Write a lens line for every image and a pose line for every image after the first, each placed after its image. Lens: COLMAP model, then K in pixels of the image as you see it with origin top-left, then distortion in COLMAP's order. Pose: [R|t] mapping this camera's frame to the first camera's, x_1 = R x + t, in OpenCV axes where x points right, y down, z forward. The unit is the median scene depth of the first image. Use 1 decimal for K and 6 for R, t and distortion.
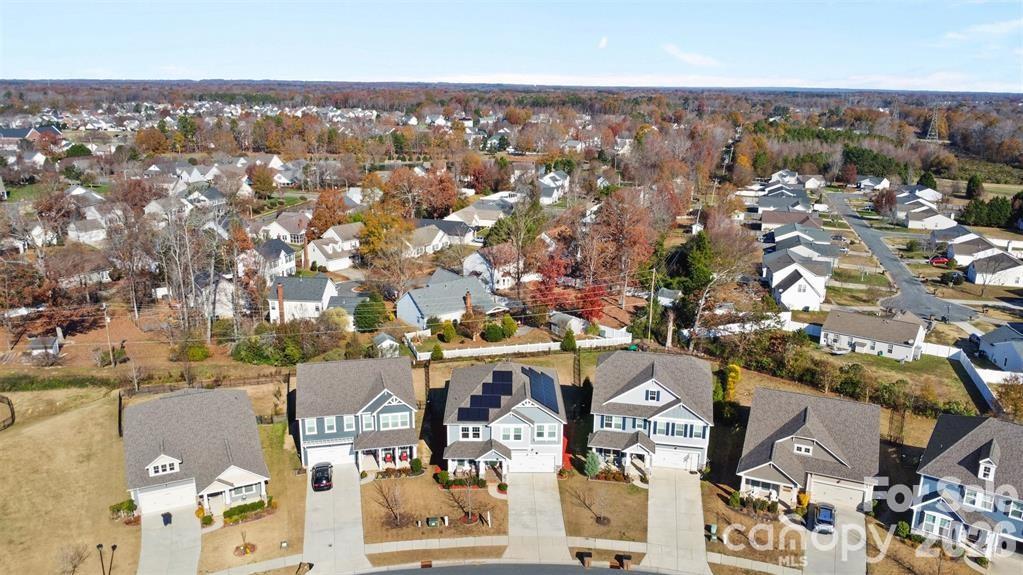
lens RADIAL K [[718.3, 0, 509.0], [0, 718.3, 280.9], [0, 0, 1]] dist [-0.015749, -0.022947]
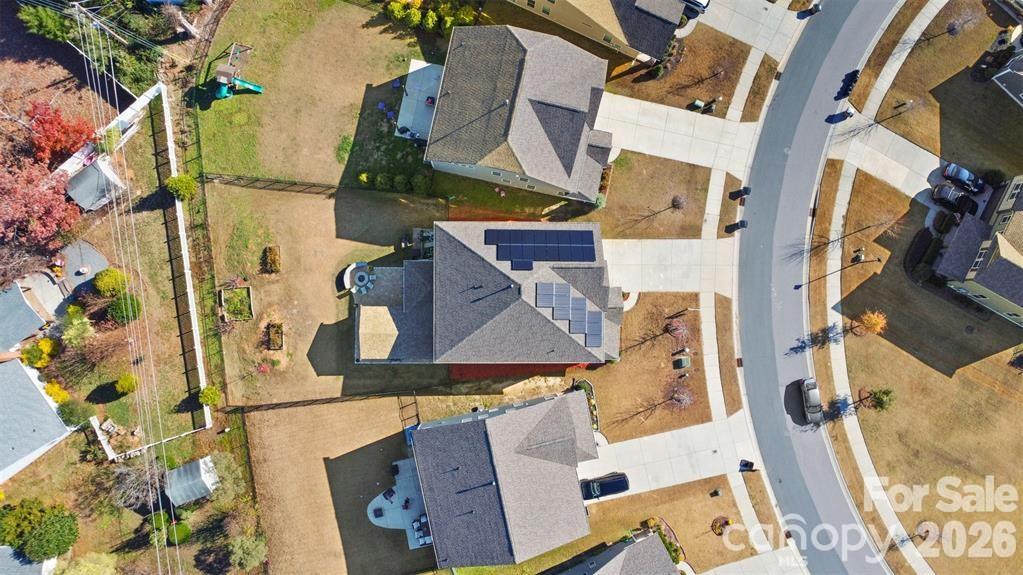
lens RADIAL K [[718.3, 0, 512.7], [0, 718.3, 284.5], [0, 0, 1]] dist [-0.015749, -0.022947]
pose [[0.013434, -0.999533, 0.027449, -0.013350], [0.262130, 0.030012, 0.964566, -0.432973], [-0.964939, -0.005763, 0.262411, 0.551314]]
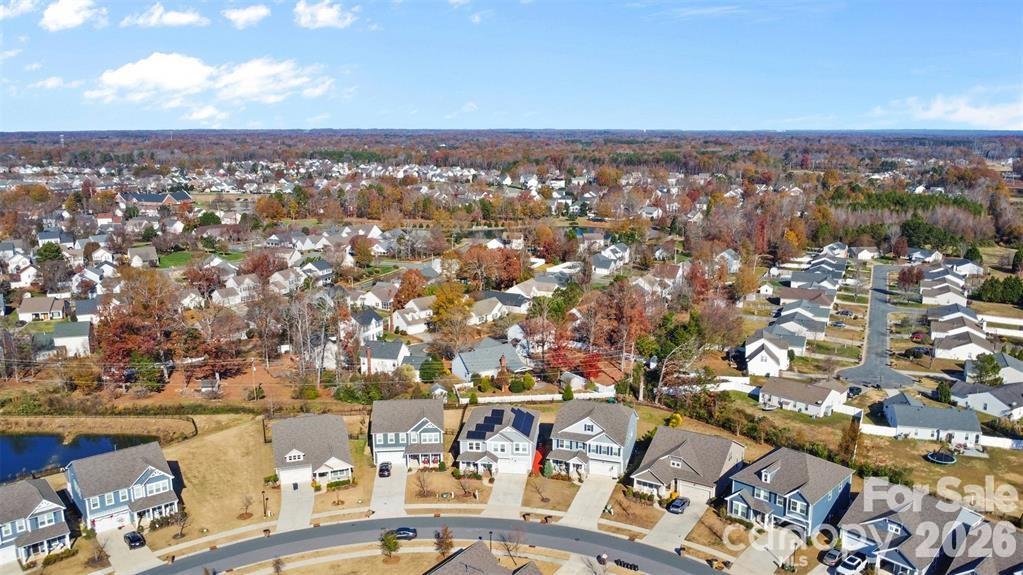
lens RADIAL K [[718.3, 0, 515.2], [0, 718.3, 292.8], [0, 0, 1]] dist [-0.015749, -0.022947]
pose [[0.992344, 0.015334, -0.122550, 0.148847], [-0.022569, 0.998069, -0.057867, -0.028226], [0.121426, 0.060189, 0.990774, -0.399201]]
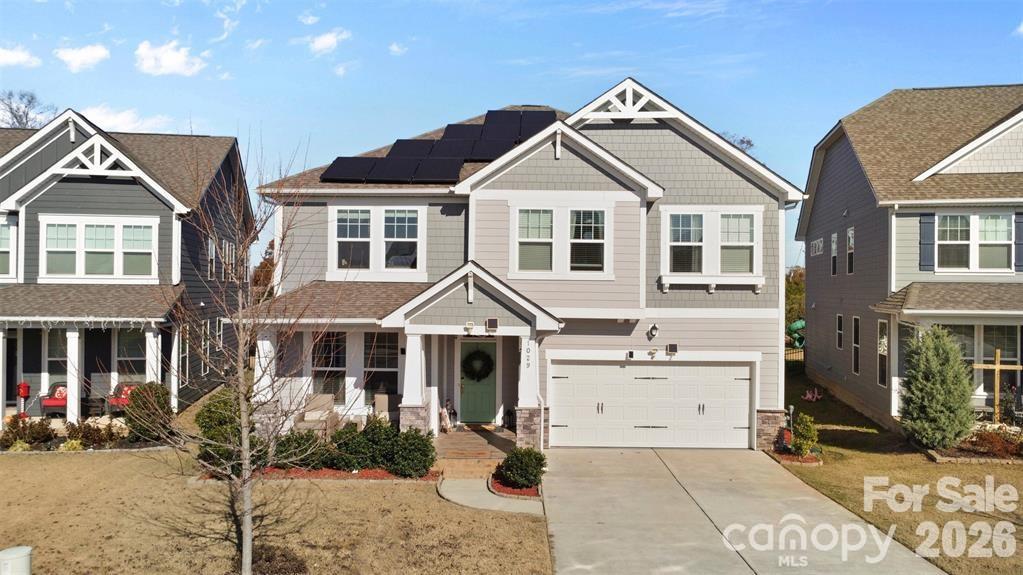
lens RADIAL K [[722.4, 0, 507.7], [0, 722.4, 287.7], [0, 0, 1]] dist [-0.013685, -0.001969]
pose [[0.999660, 0.002120, -0.025970, -0.004304], [-0.008538, 0.968316, -0.249584, 0.180128], [0.024618, 0.249721, 0.968005, 0.502290]]
